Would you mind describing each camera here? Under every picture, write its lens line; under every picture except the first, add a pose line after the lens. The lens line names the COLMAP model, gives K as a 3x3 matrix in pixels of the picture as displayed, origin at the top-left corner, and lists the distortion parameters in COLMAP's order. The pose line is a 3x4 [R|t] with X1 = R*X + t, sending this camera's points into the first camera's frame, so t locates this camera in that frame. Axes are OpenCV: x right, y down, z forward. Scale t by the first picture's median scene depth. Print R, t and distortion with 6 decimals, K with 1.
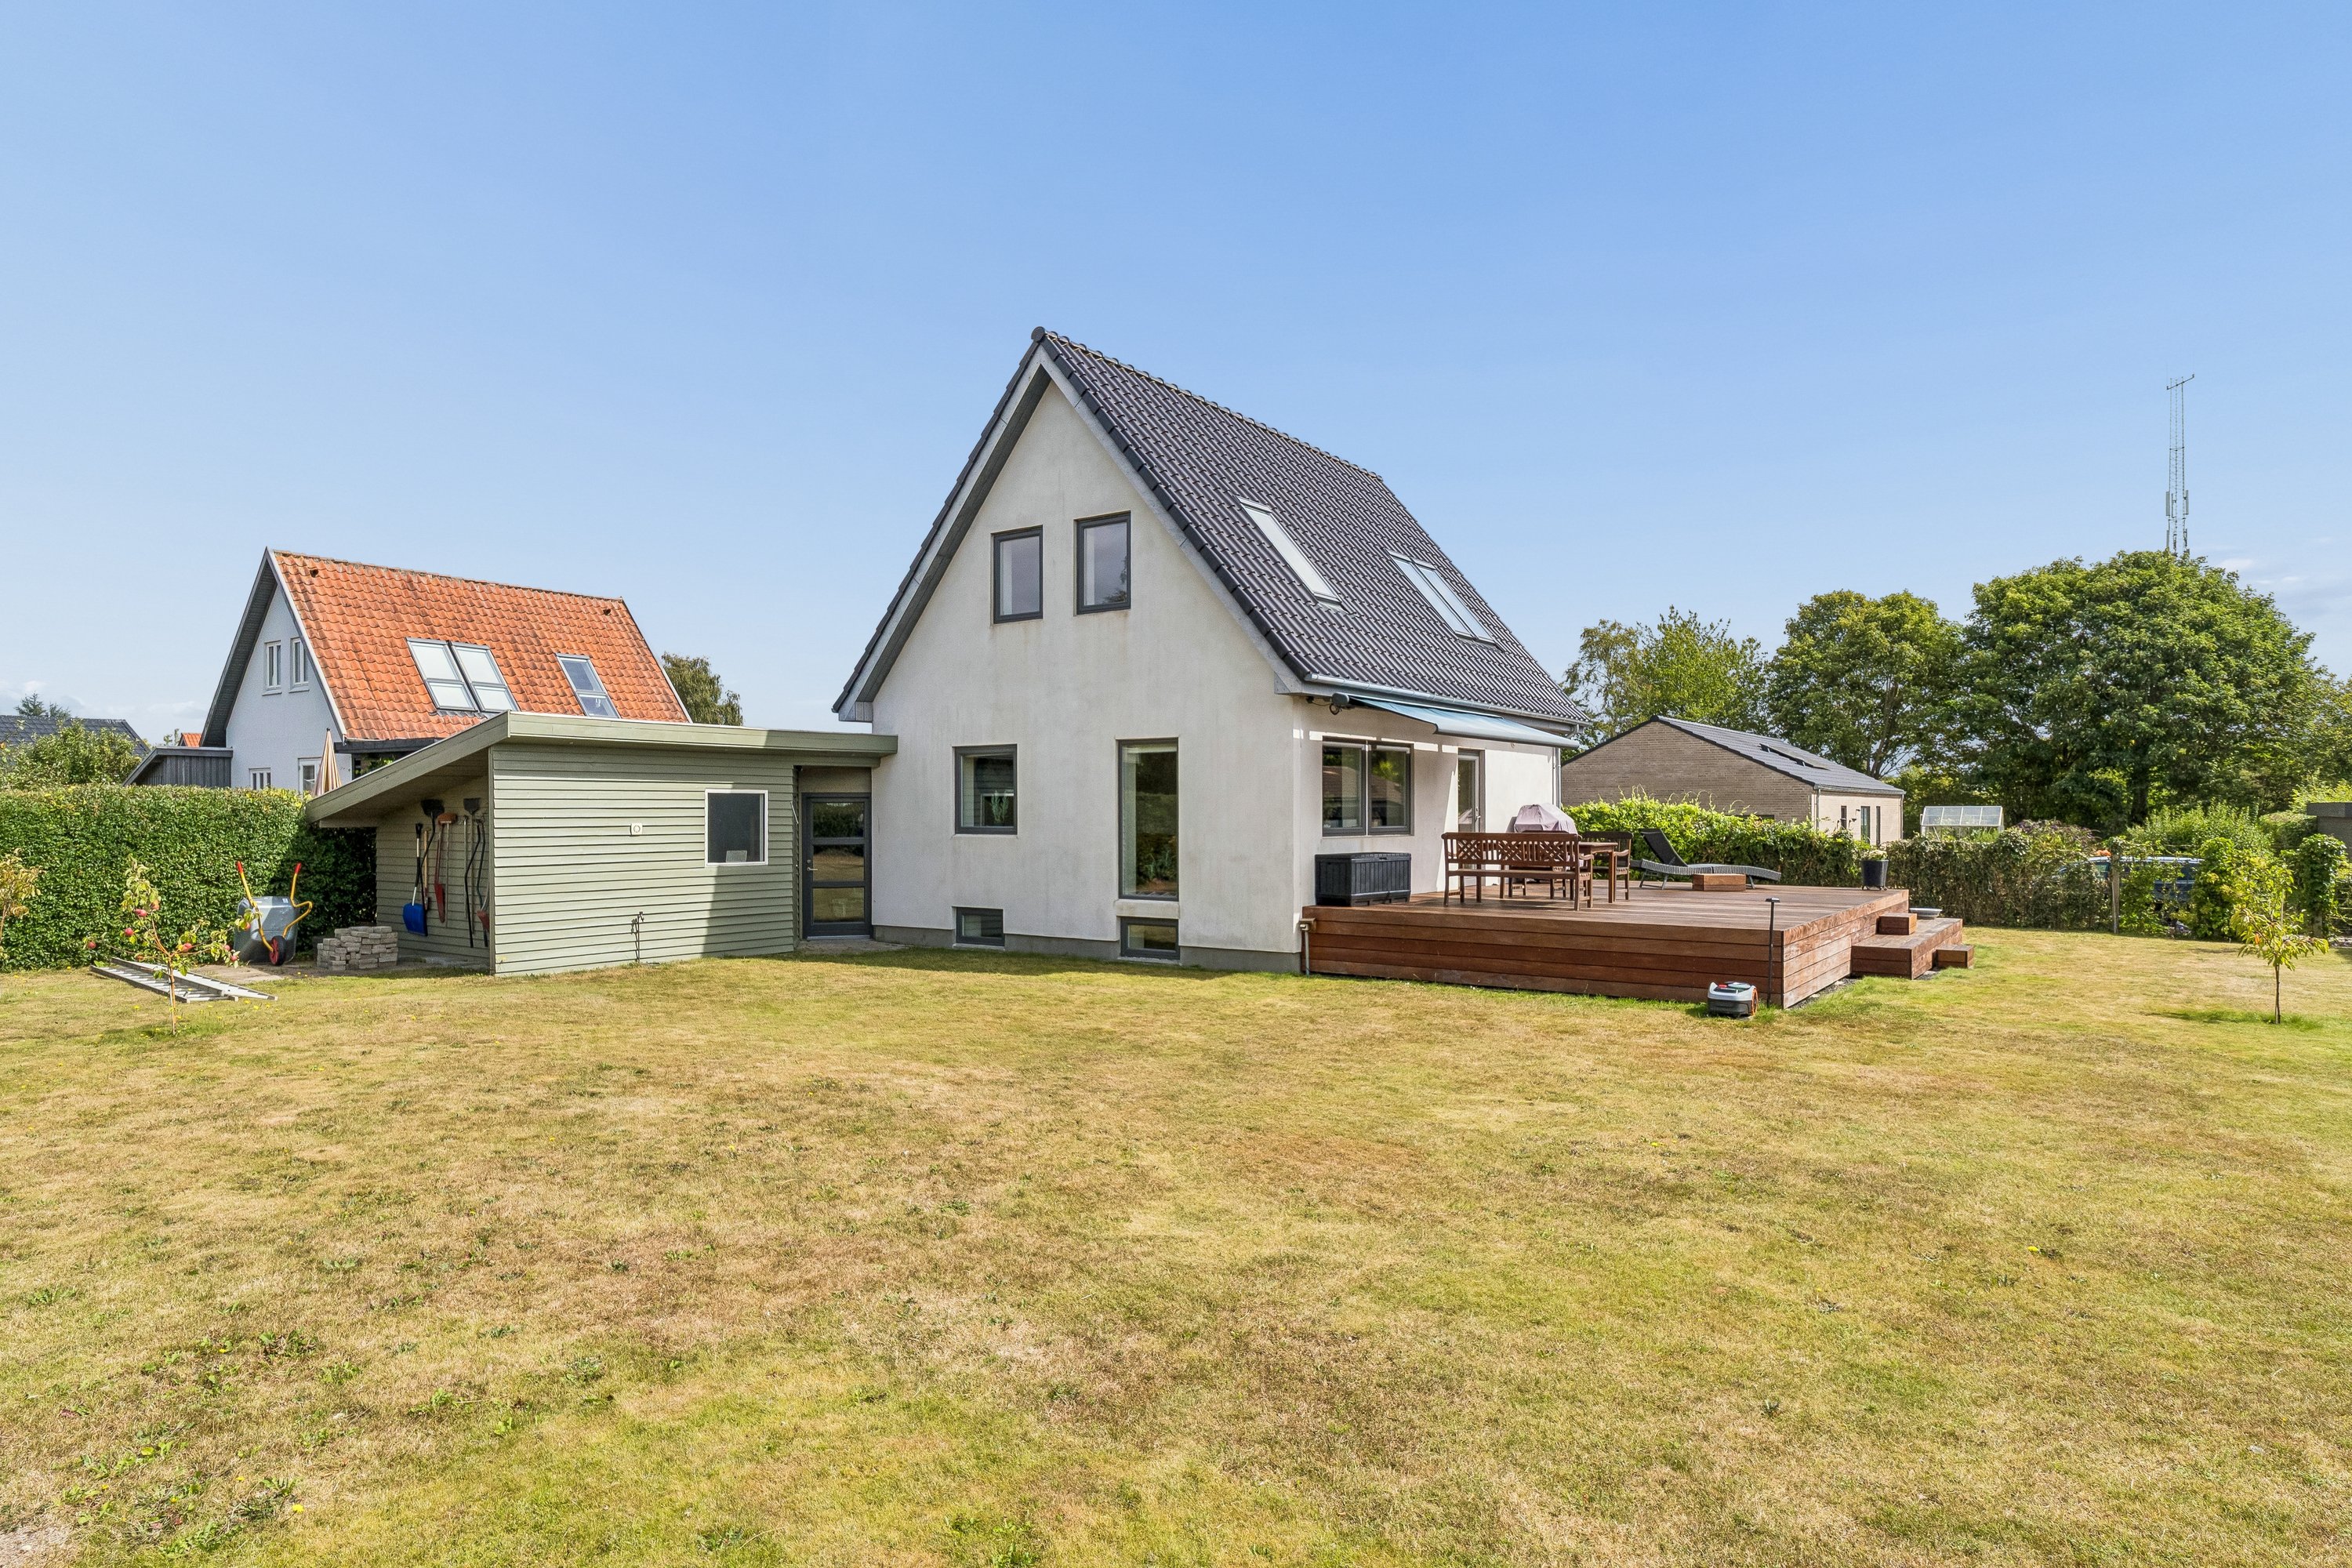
lens RADIAL K [[1369.3, 0, 1249.3], [0, 1369.3, 645.5], [0, 0, 1]] dist [0.000875, -0.001995]
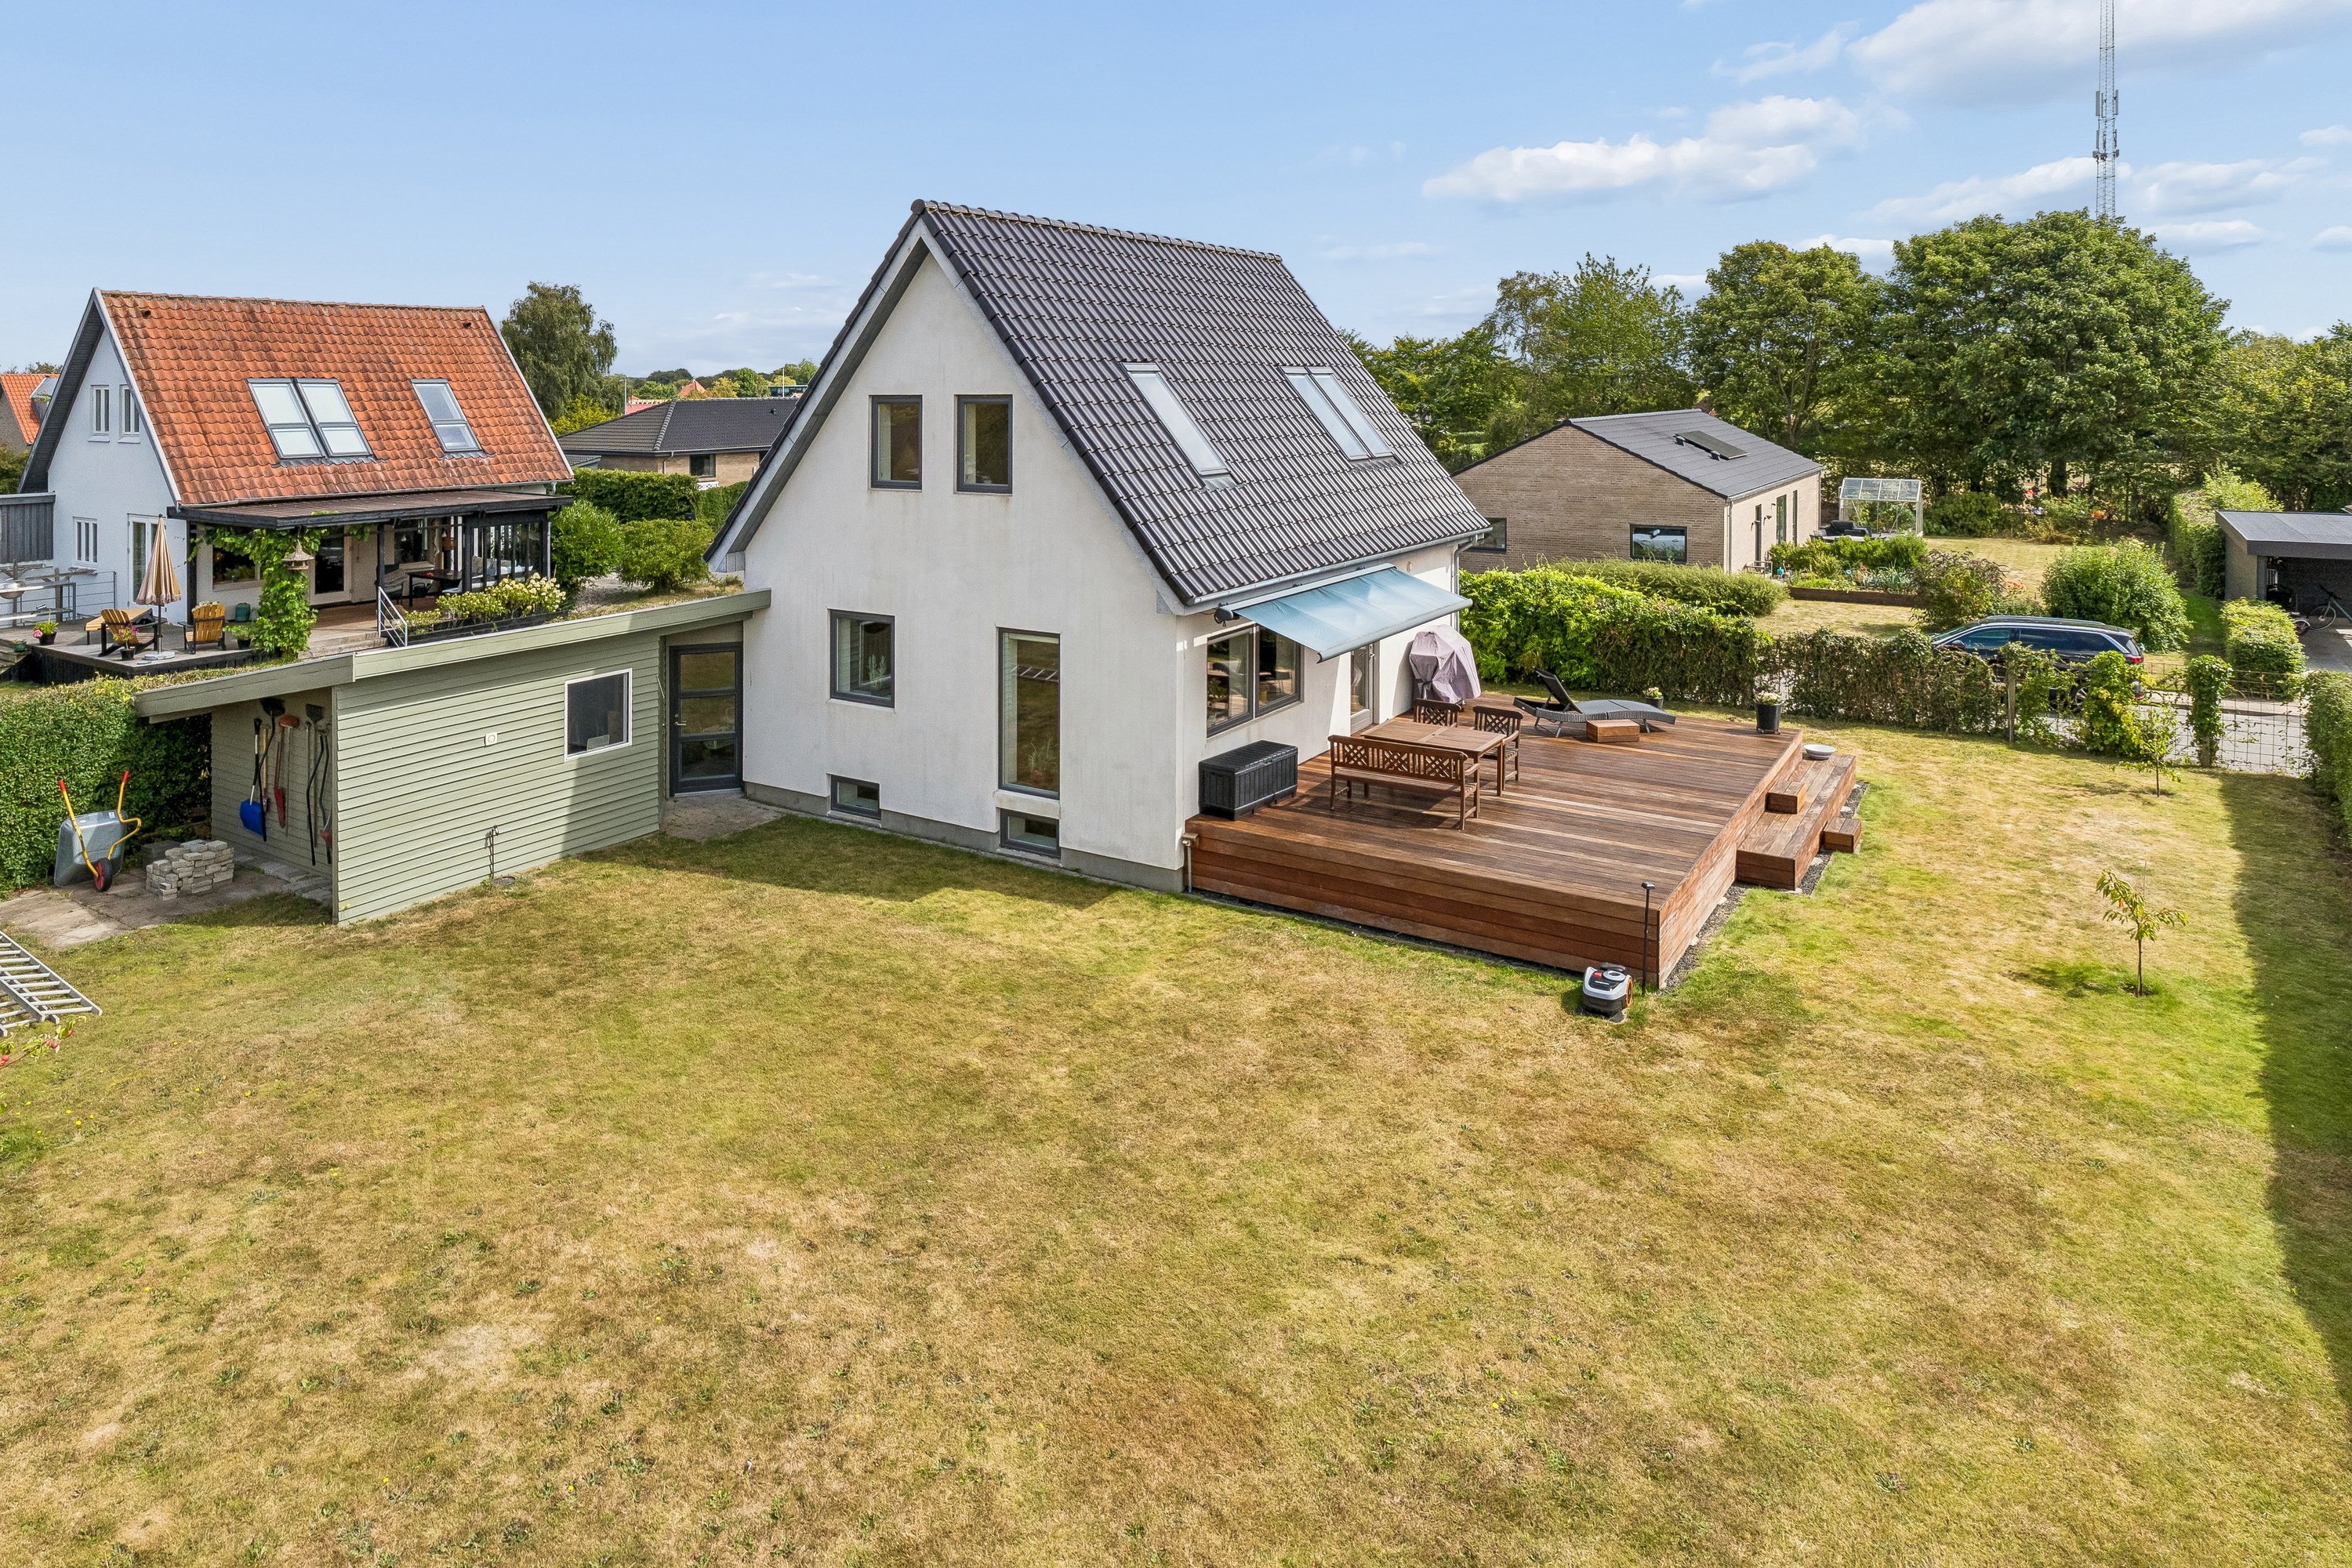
lens RADIAL K [[1369.3, 0, 1172.4], [0, 1369.3, 787.7], [0, 0, 1]] dist [0.000875, -0.001995]
pose [[0.998976, 0.003633, 0.045101, -0.017248], [-0.003396, 0.999980, -0.005310, 0.201776], [-0.045120, 0.005152, 0.998968, 0.025991]]
